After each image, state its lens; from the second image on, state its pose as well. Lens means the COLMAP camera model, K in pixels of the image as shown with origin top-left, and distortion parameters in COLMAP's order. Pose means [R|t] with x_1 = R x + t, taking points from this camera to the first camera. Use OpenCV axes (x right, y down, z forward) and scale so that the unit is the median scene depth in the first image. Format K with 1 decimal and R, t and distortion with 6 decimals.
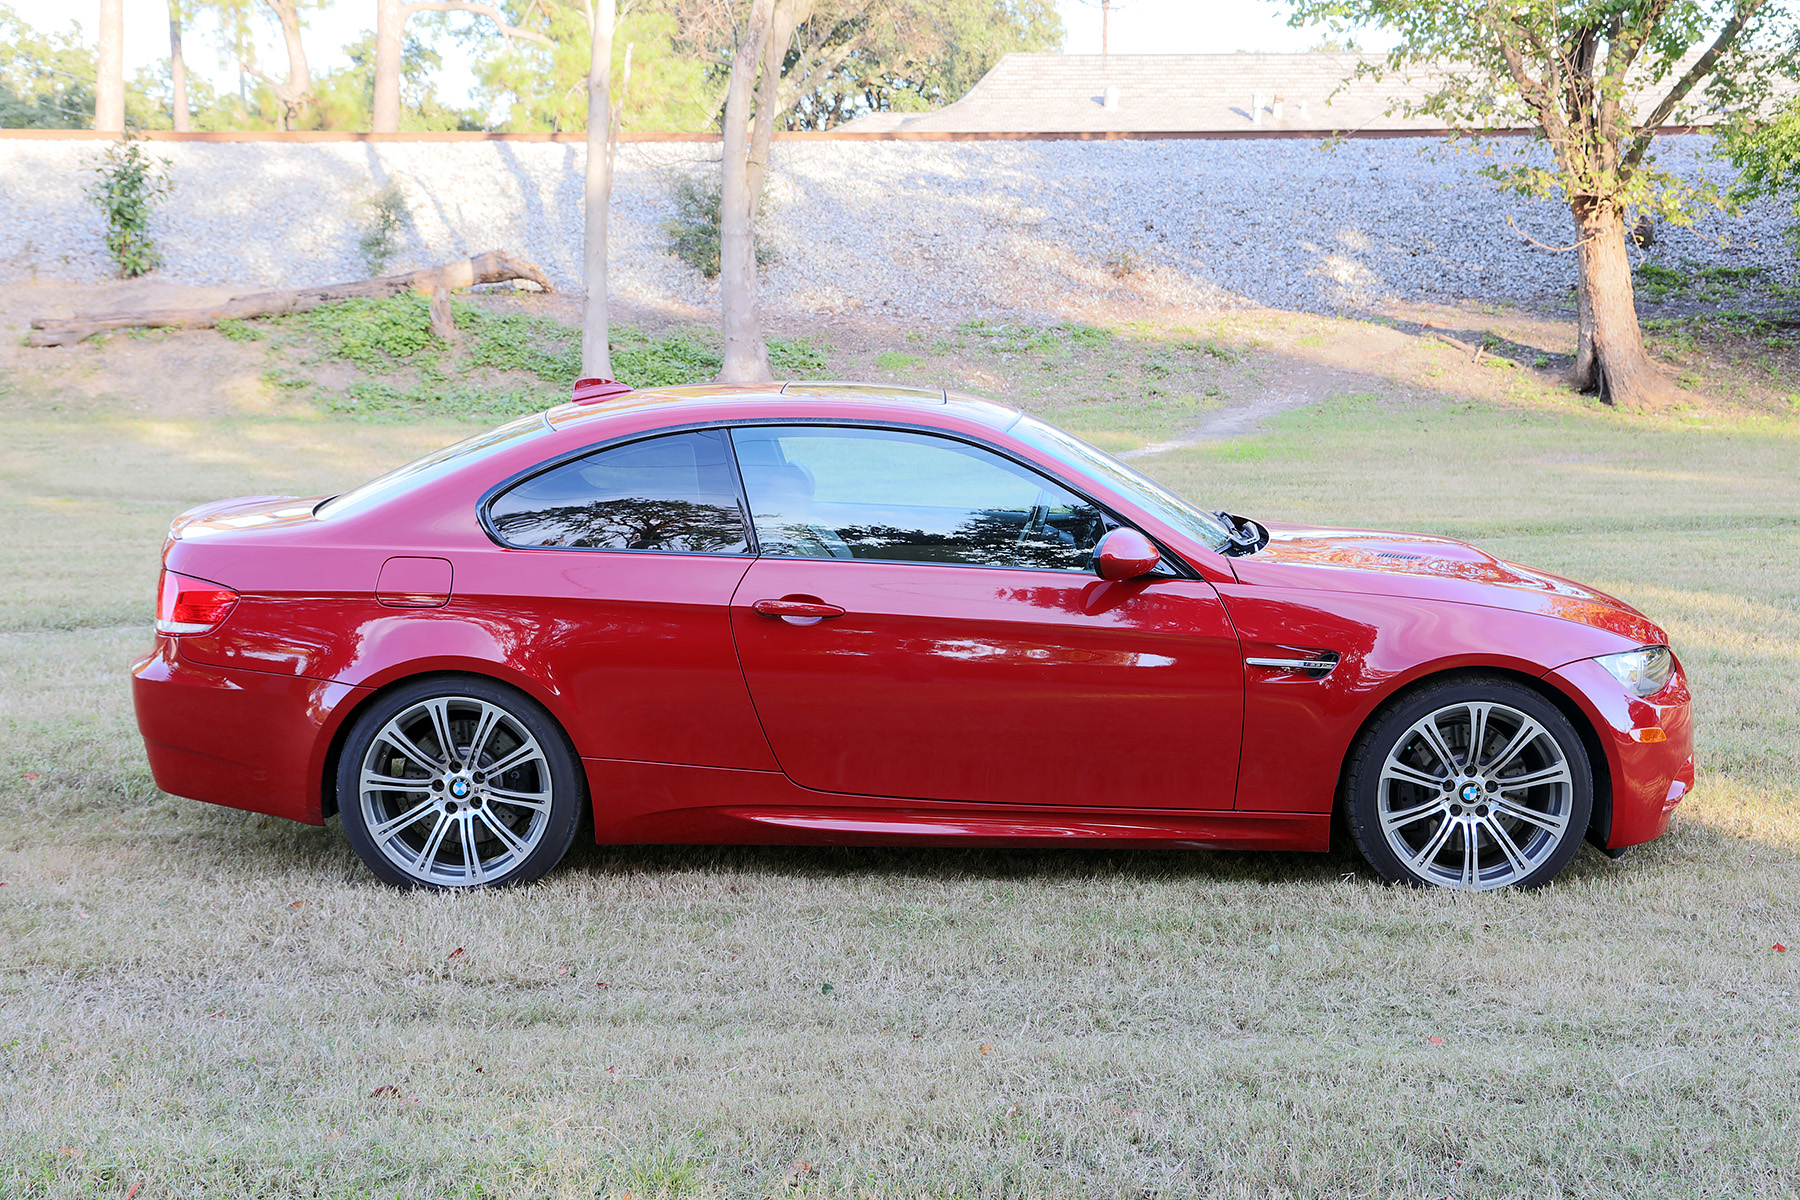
lens RADIAL K [[2144.7, 0, 900.0], [0, 2144.7, 600.0], [0, 0, 1]] dist [0.056945, 0.053892]
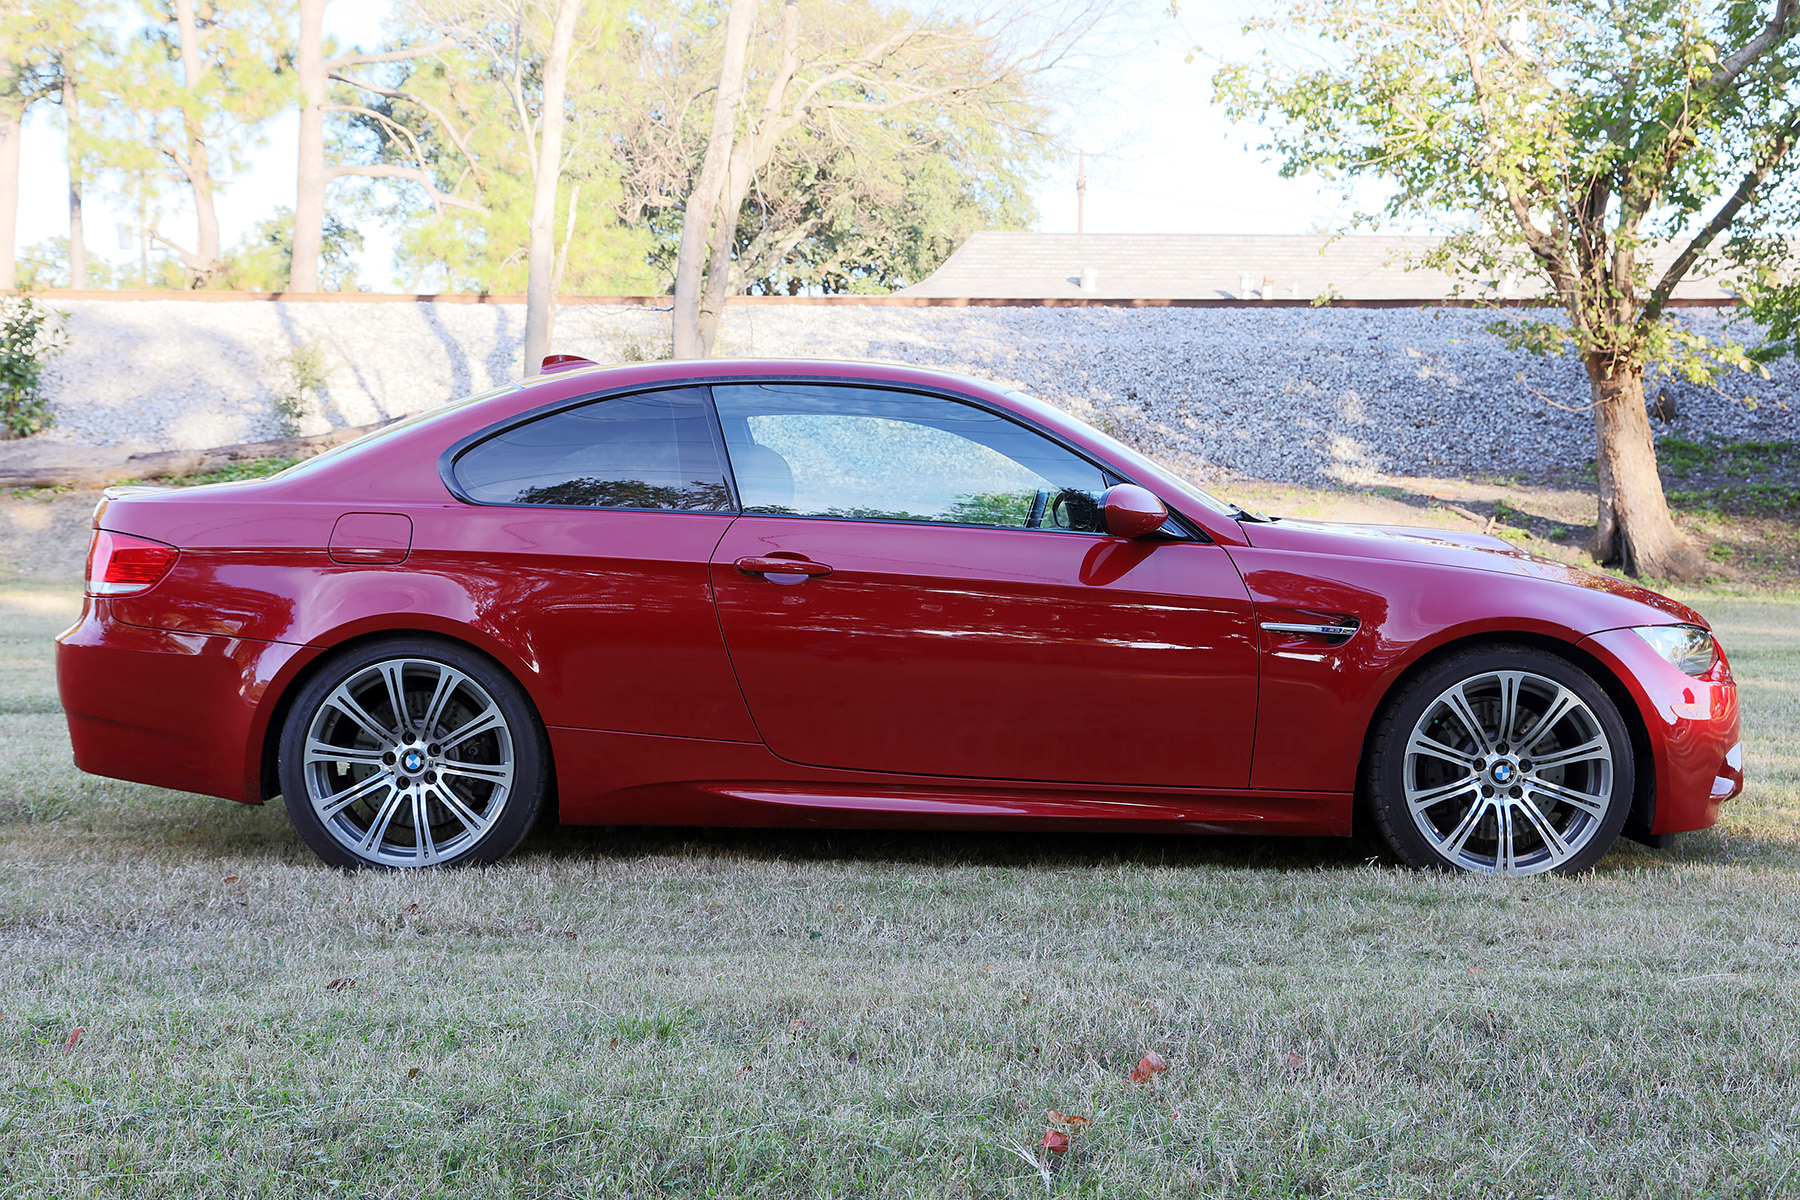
lens RADIAL K [[2374.6, 0, 900.0], [0, 2374.6, 600.0], [0, 0, 1]] dist [0.102024, 0.023886]
pose [[0.999792, 0.006067, 0.019450, -0.016013], [-0.003859, 0.993746, -0.111598, 0.131595], [-0.020005, 0.111500, 0.993563, -0.028908]]
